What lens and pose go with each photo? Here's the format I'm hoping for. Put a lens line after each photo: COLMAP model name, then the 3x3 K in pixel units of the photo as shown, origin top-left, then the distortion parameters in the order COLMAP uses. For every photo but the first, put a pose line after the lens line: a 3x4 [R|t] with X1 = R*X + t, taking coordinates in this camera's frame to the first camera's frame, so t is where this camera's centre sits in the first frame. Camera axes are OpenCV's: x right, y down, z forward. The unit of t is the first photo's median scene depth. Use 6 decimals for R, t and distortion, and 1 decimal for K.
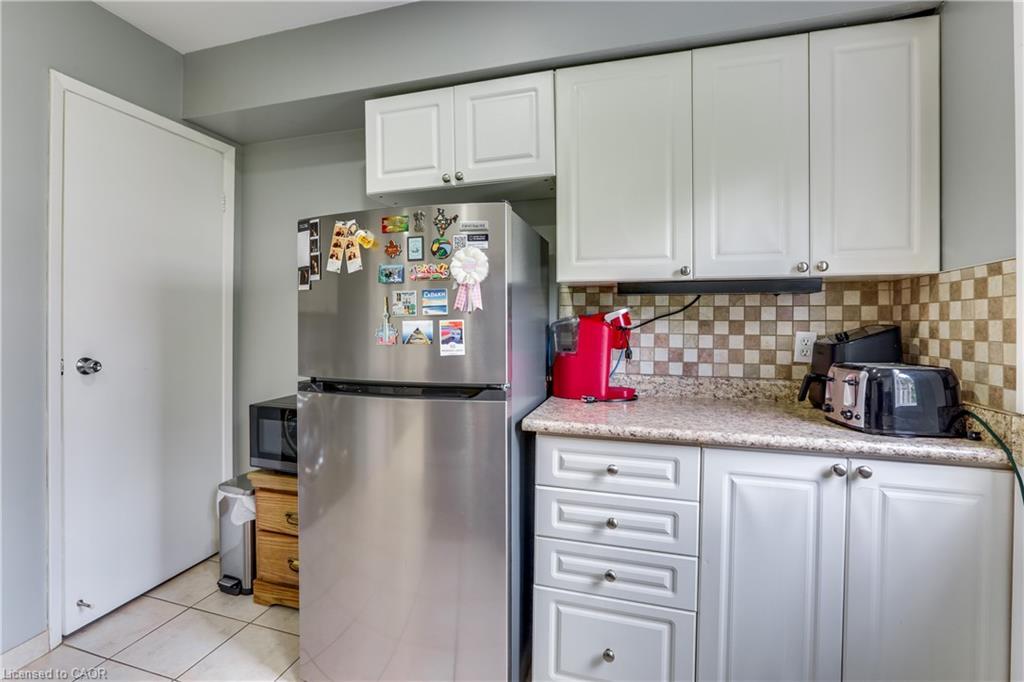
lens RADIAL K [[469.5, 0, 512.6], [0, 469.5, 326.8], [0, 0, 1]] dist [-0.001963, -0.000155]
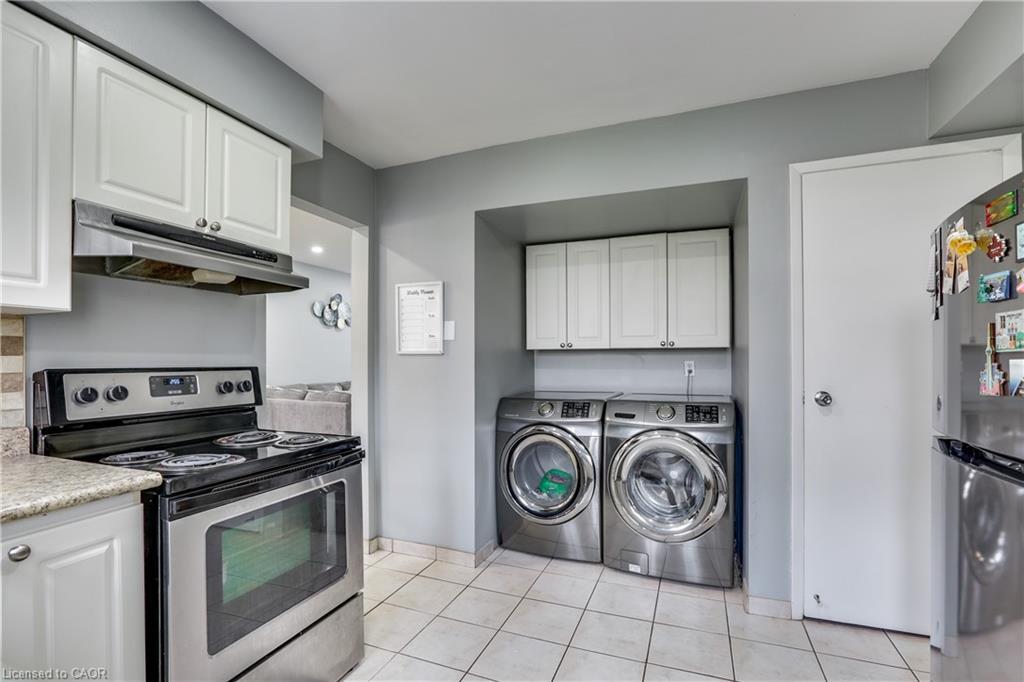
lens RADIAL K [[491.0, 0, 507.9], [0, 491.0, 364.7], [0, 0, 1]] dist [0.000046, 0.000010]
pose [[-0.069848, 0.004000, -0.997550, 0.384024], [-0.002541, 0.999988, 0.004187, -0.005241], [0.997554, 0.002827, -0.069837, 0.308725]]
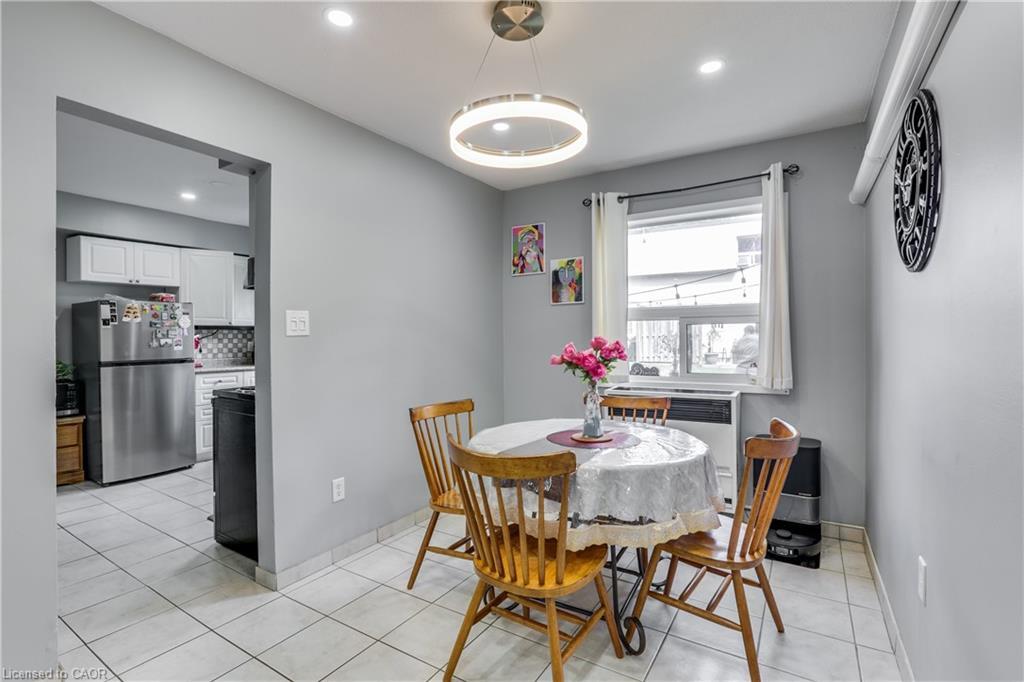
lens RADIAL K [[469.5, 0, 512.6], [0, 469.5, 326.8], [0, 0, 1]] dist [-0.001963, -0.000155]
pose [[0.254171, 0.018555, 0.966981, -2.108029], [0.011538, 0.999687, -0.022216, -0.000222], [-0.967091, 0.016803, 0.253877, -1.617484]]
